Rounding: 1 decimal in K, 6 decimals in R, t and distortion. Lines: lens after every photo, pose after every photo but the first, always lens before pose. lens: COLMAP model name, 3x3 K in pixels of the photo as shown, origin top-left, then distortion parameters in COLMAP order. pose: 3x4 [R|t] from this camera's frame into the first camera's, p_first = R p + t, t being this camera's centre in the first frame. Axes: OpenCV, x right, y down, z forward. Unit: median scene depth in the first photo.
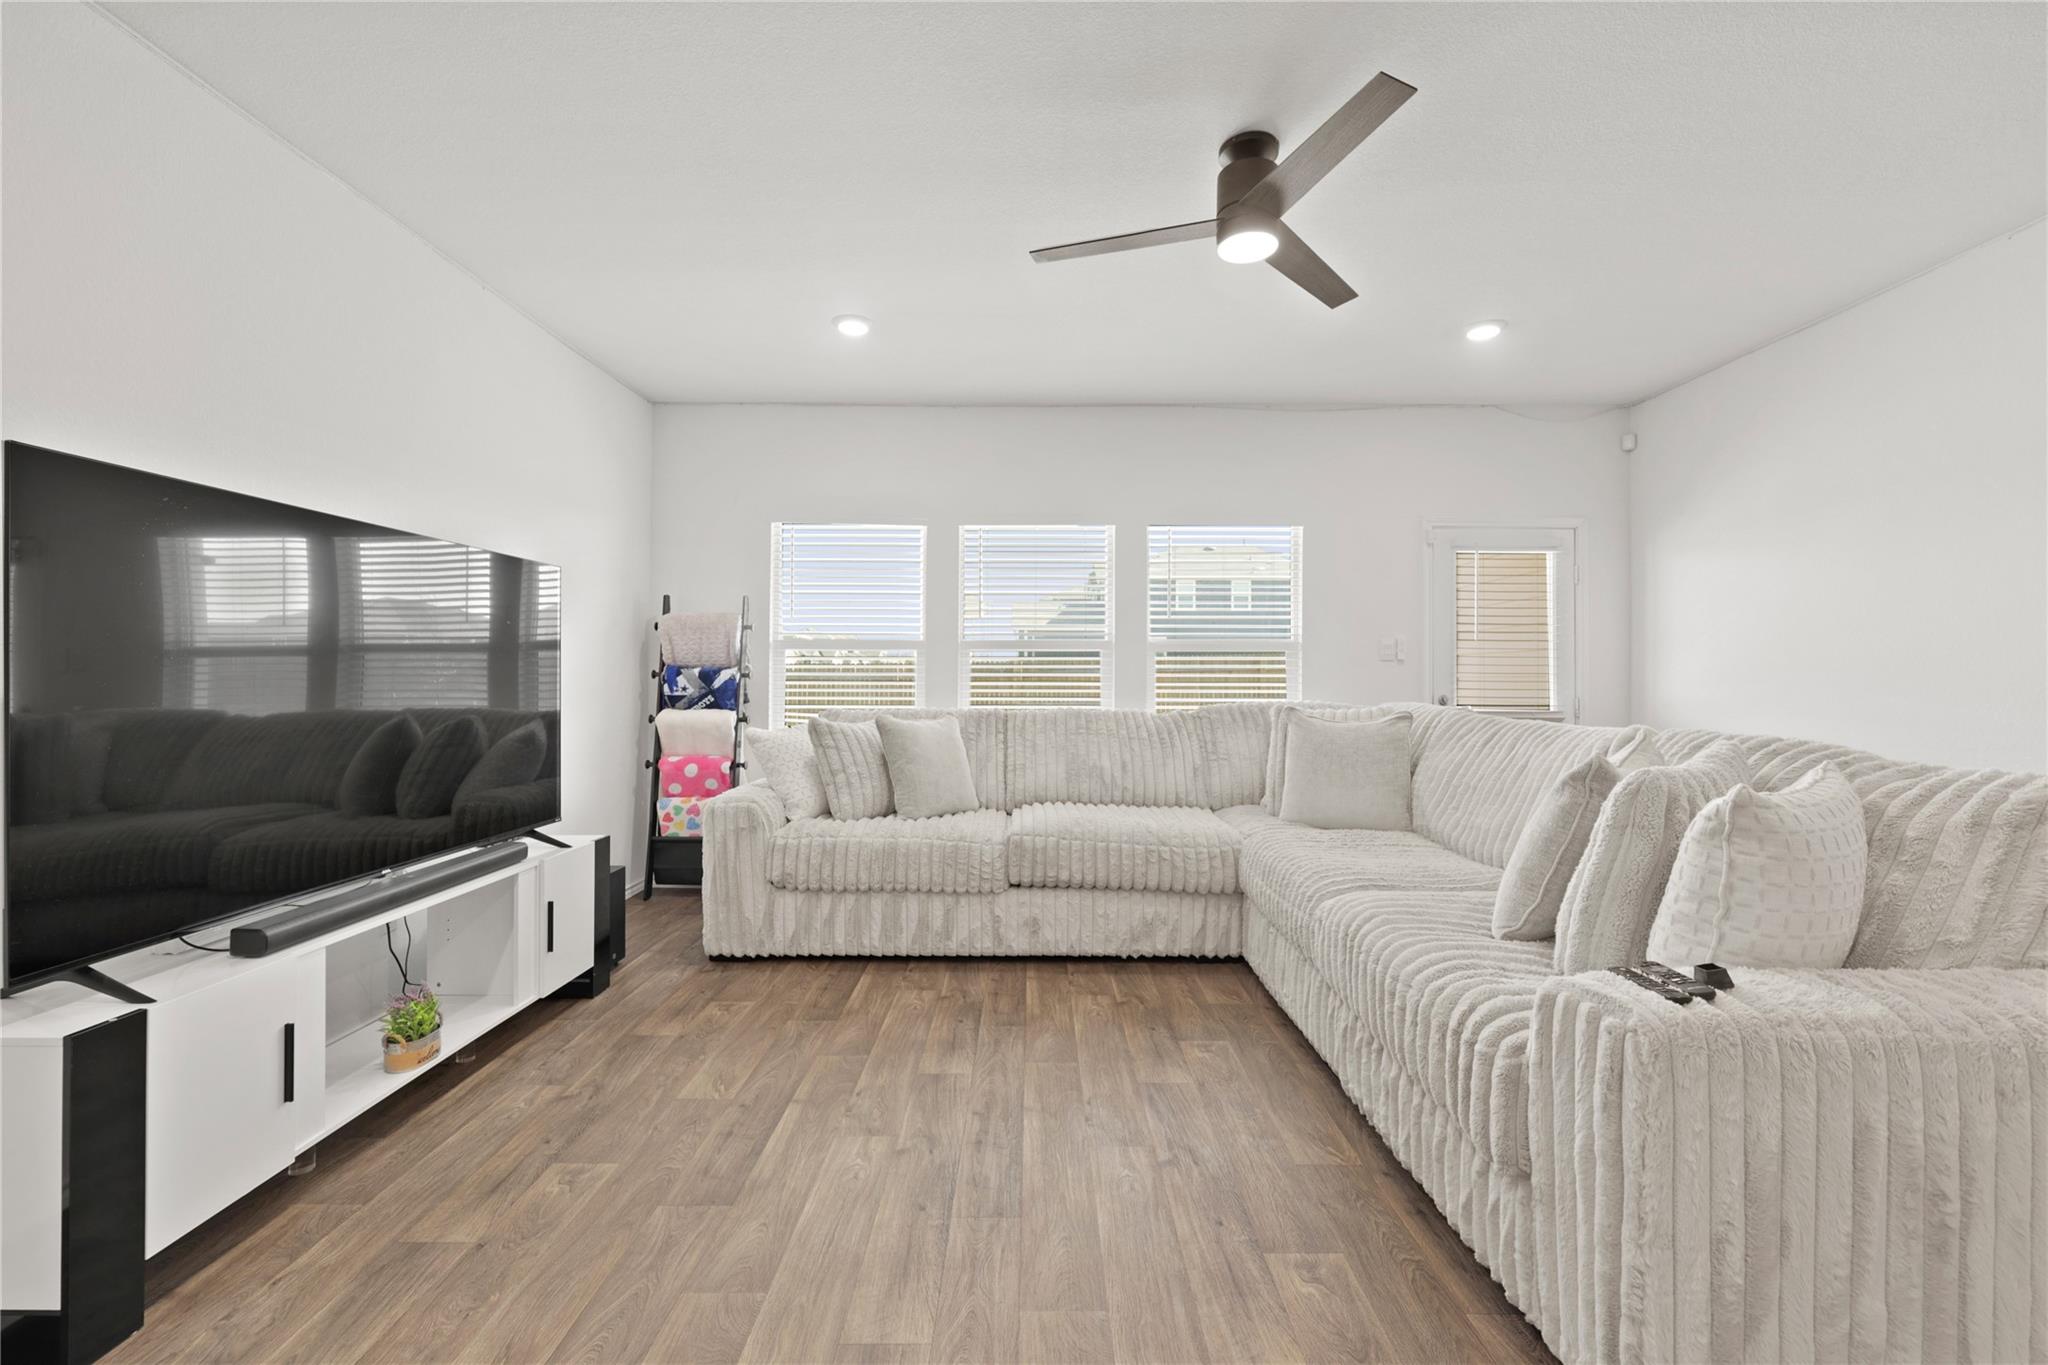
lens RADIAL K [[819.8, 0, 1027.7], [0, 819.8, 679.3], [0, 0, 1]] dist [-0.001298, -0.000103]
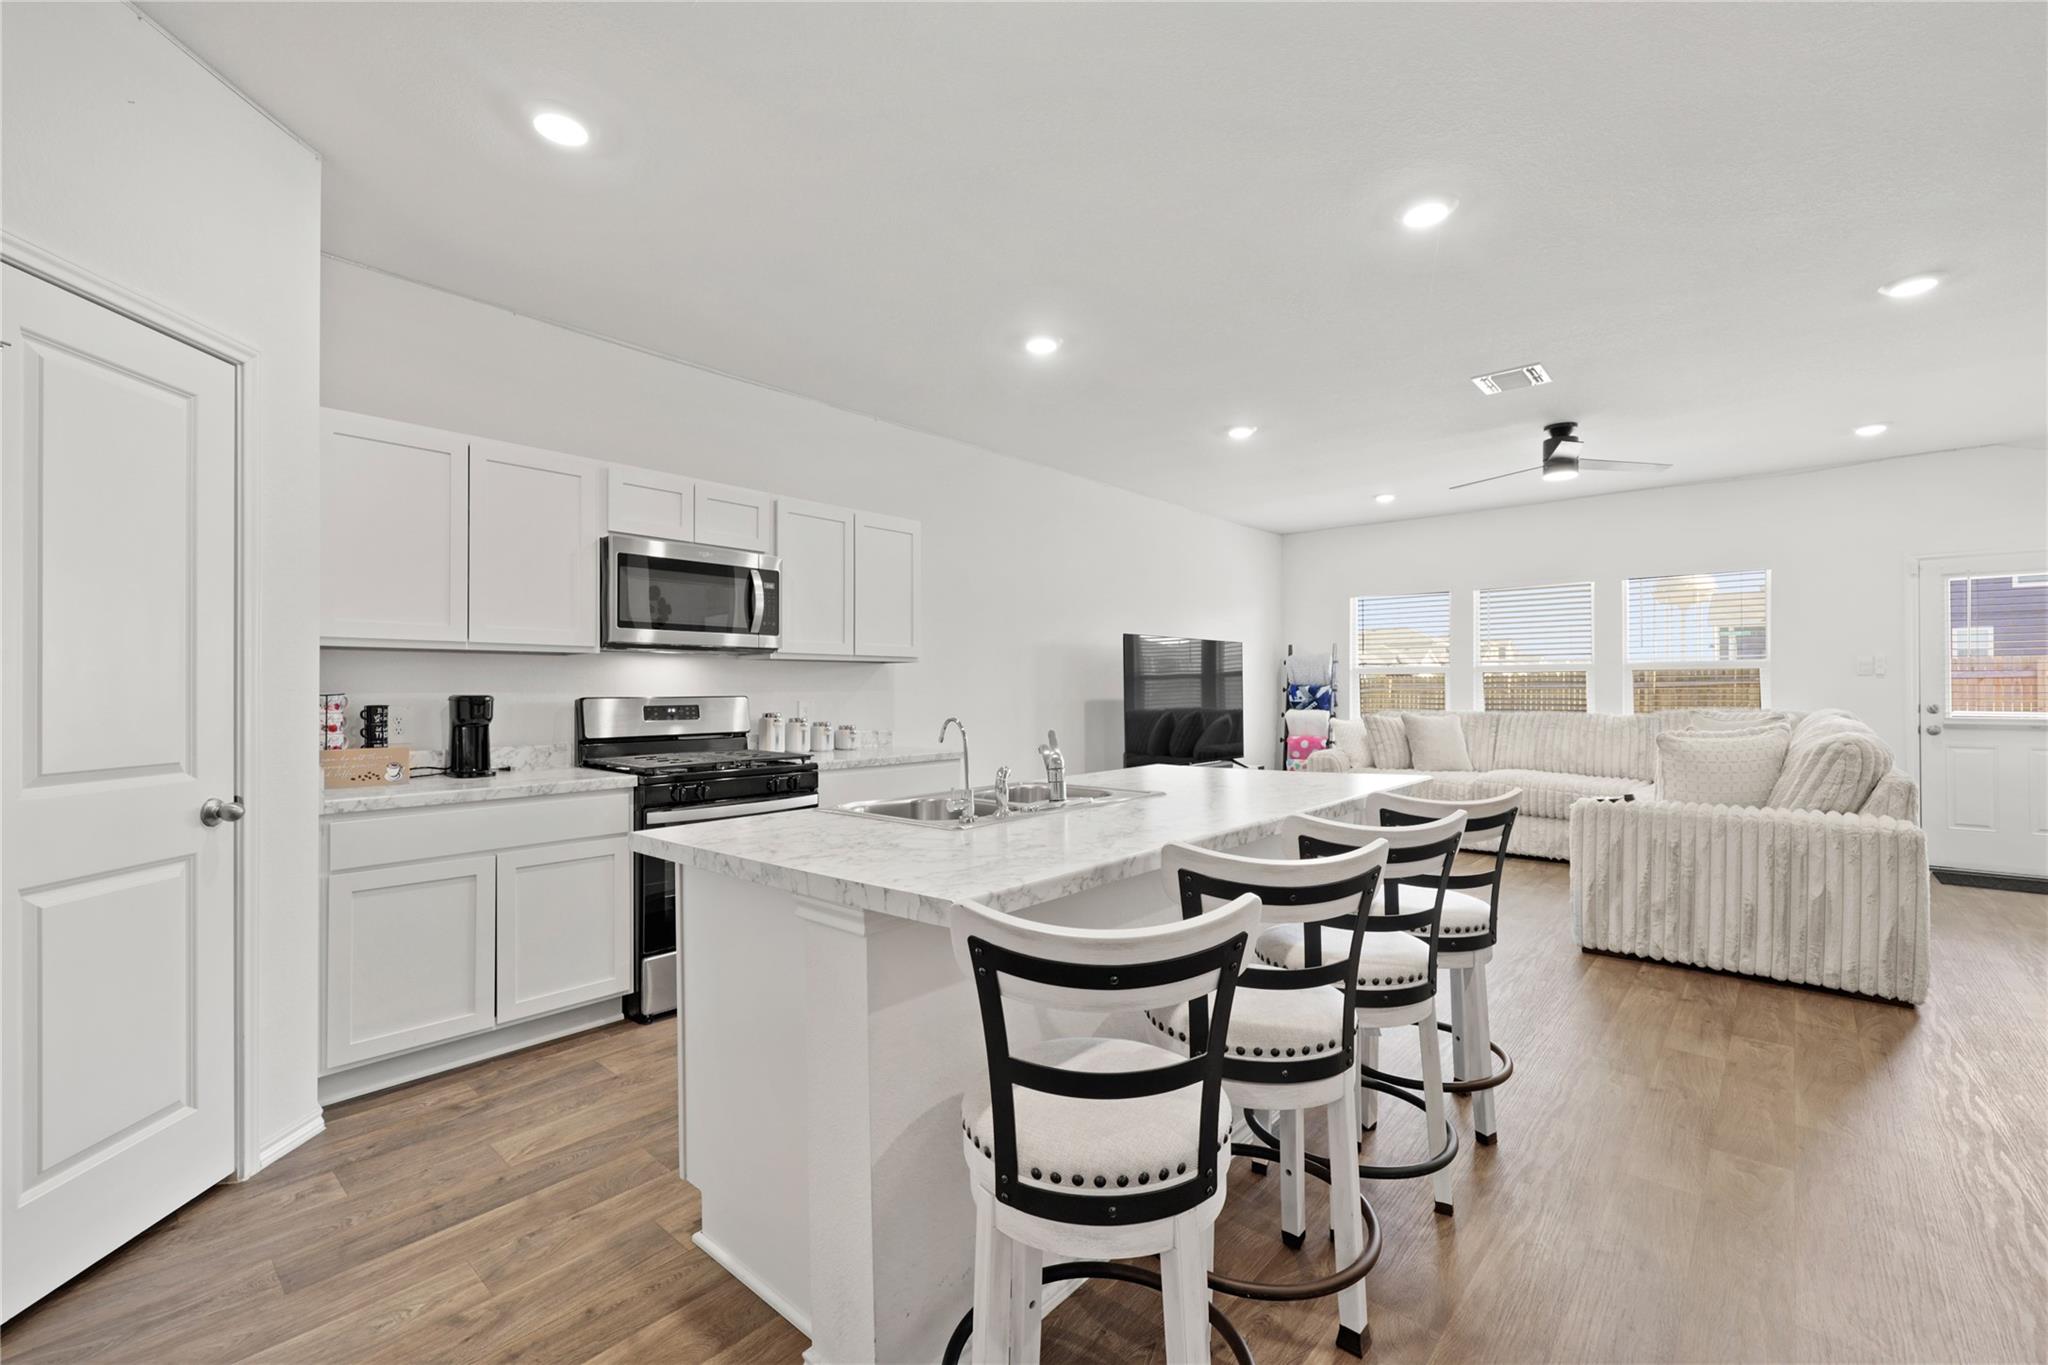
lens RADIAL K [[826.4, 0, 1030.0], [0, 826.4, 683.9], [0, 0, 1]] dist [0.000499, -0.000218]
pose [[0.744769, -0.010770, -0.667235, 0.338723], [0.007319, 0.999941, -0.007971, -0.008873], [0.667282, 0.001053, 0.744804, -0.722037]]
